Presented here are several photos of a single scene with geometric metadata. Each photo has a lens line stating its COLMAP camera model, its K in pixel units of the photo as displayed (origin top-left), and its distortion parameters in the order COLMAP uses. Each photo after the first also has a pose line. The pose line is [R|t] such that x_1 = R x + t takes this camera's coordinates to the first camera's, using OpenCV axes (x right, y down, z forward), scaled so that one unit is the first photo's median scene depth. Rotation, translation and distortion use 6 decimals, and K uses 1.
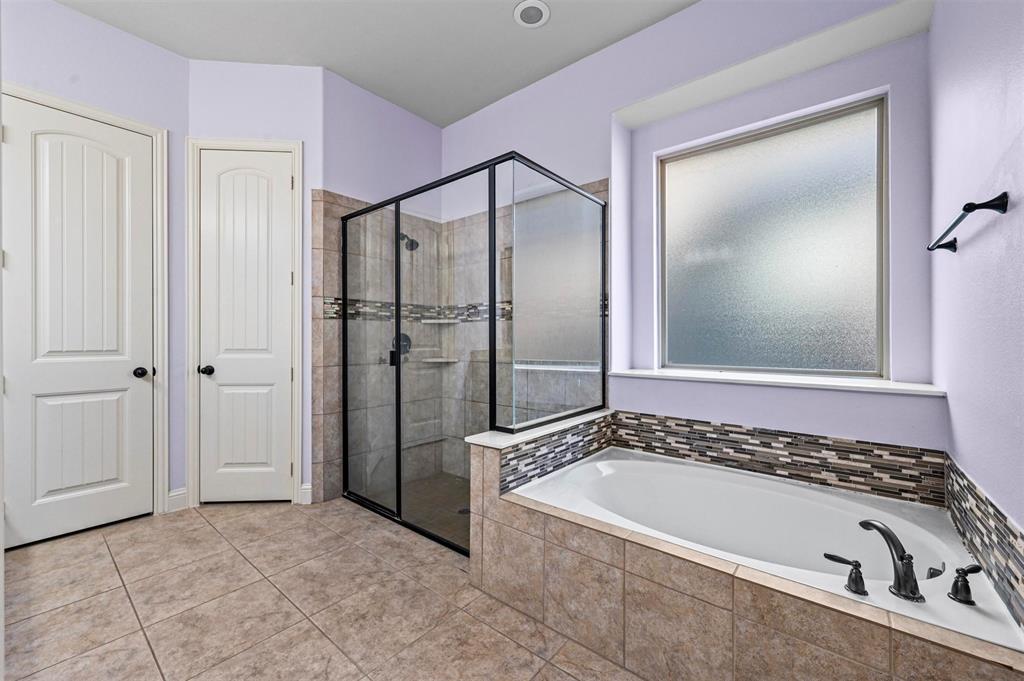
lens RADIAL K [[407.0, 0, 508.0], [0, 407.0, 339.6], [0, 0, 1]] dist [0.000067, -0.000144]
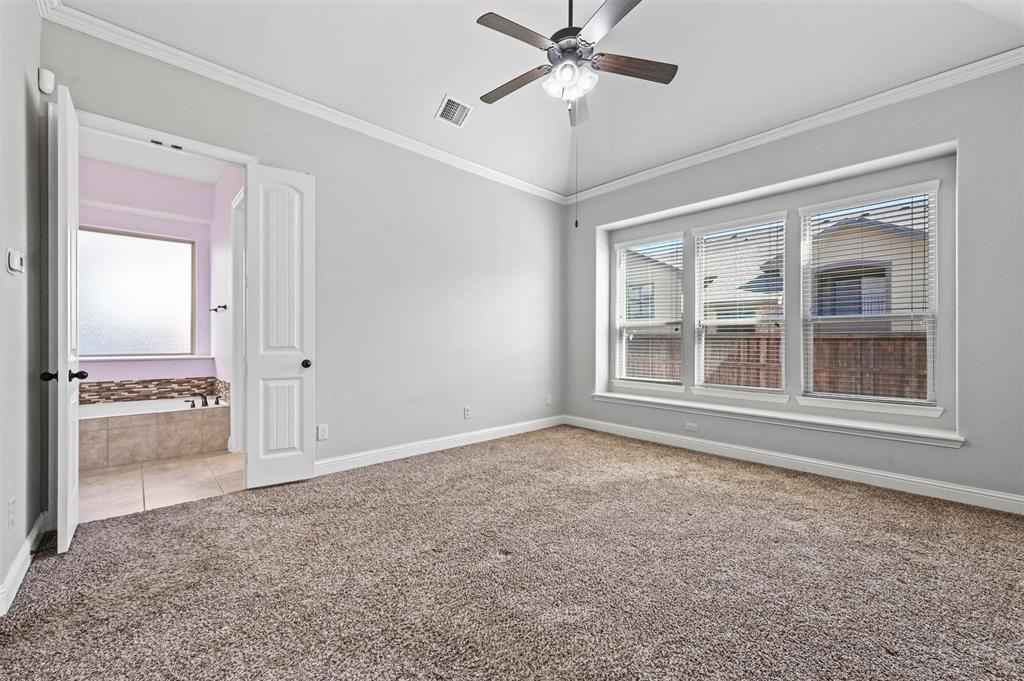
lens RADIAL K [[407.0, 0, 511.7], [0, 407.0, 339.7], [0, 0, 1]] dist [0.000067, -0.000144]
pose [[0.123097, 0.000337, 0.992395, -1.258111], [-0.003989, 0.999992, 0.000155, -0.007426], [-0.992387, -0.003978, 0.123098, -1.192004]]
